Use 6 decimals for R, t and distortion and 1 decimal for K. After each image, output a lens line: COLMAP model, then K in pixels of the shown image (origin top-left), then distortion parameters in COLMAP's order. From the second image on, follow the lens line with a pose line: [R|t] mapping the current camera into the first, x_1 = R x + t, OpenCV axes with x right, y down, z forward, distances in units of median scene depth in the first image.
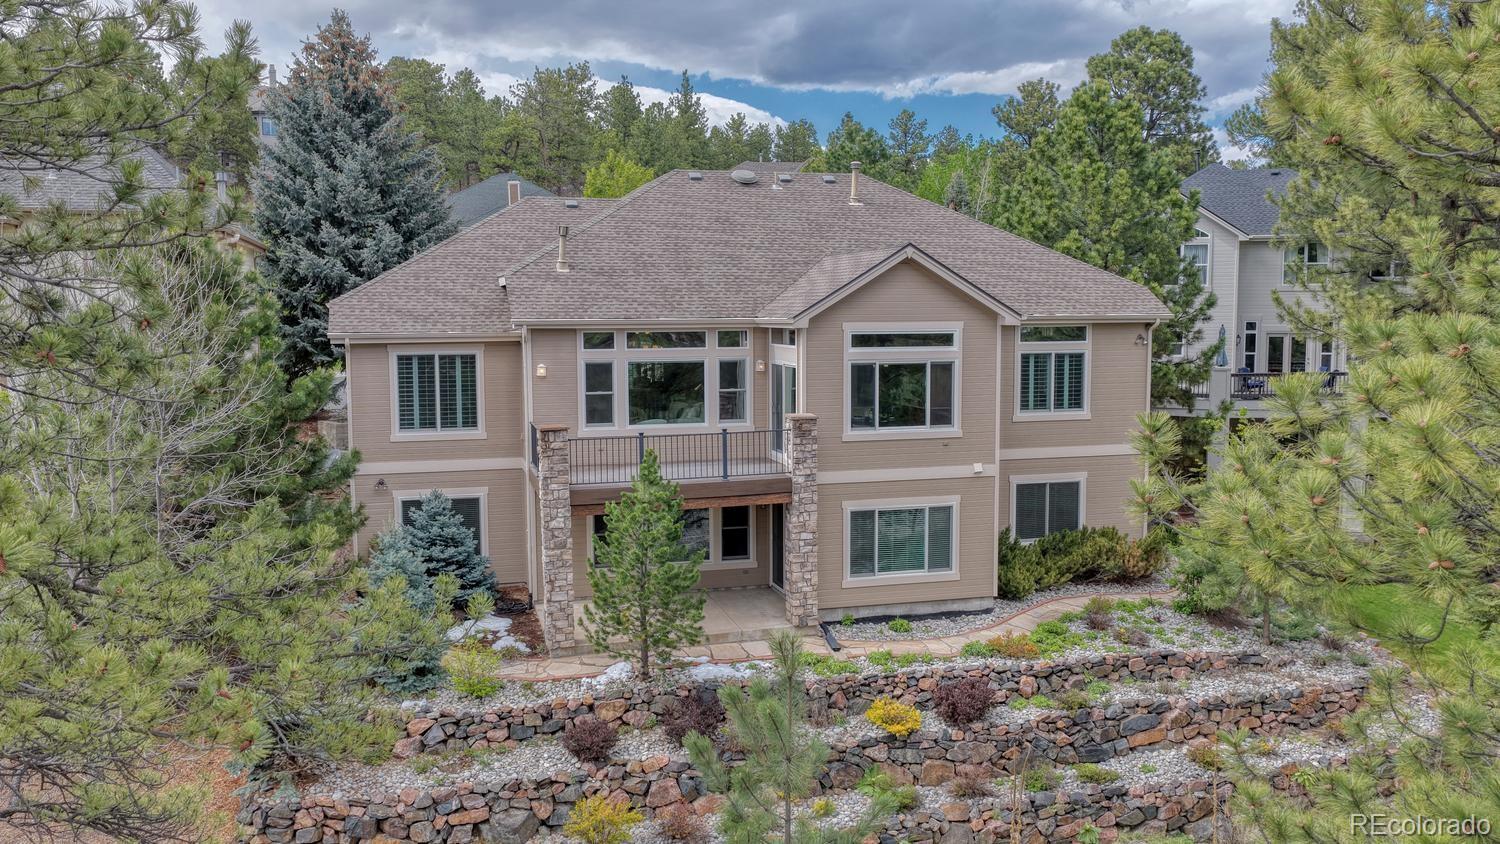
lens RADIAL K [[1236.4, 0, 751.5], [0, 1236.4, 422.0], [0, 0, 1]] dist [-0.010288, 0.020083]
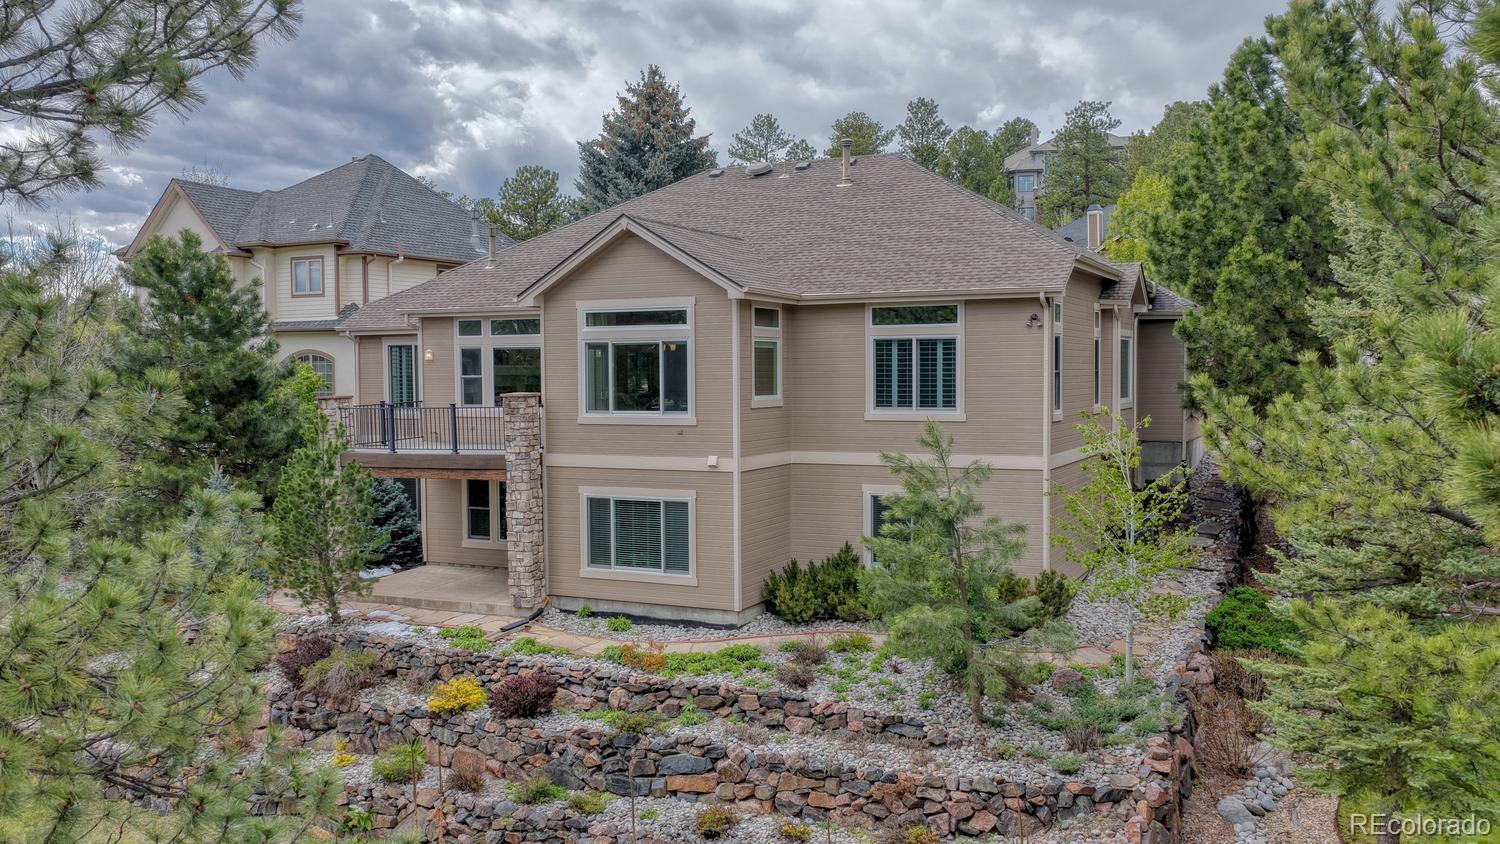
lens RADIAL K [[1236.4, 0, 751.5], [0, 1236.4, 423.0], [0, 0, 1]] dist [-0.010288, 0.020083]
pose [[0.752333, 0.028515, -0.658165, 0.796023], [-0.058741, 0.997987, -0.023907, 0.029752], [0.656159, 0.056647, 0.752494, 0.354126]]
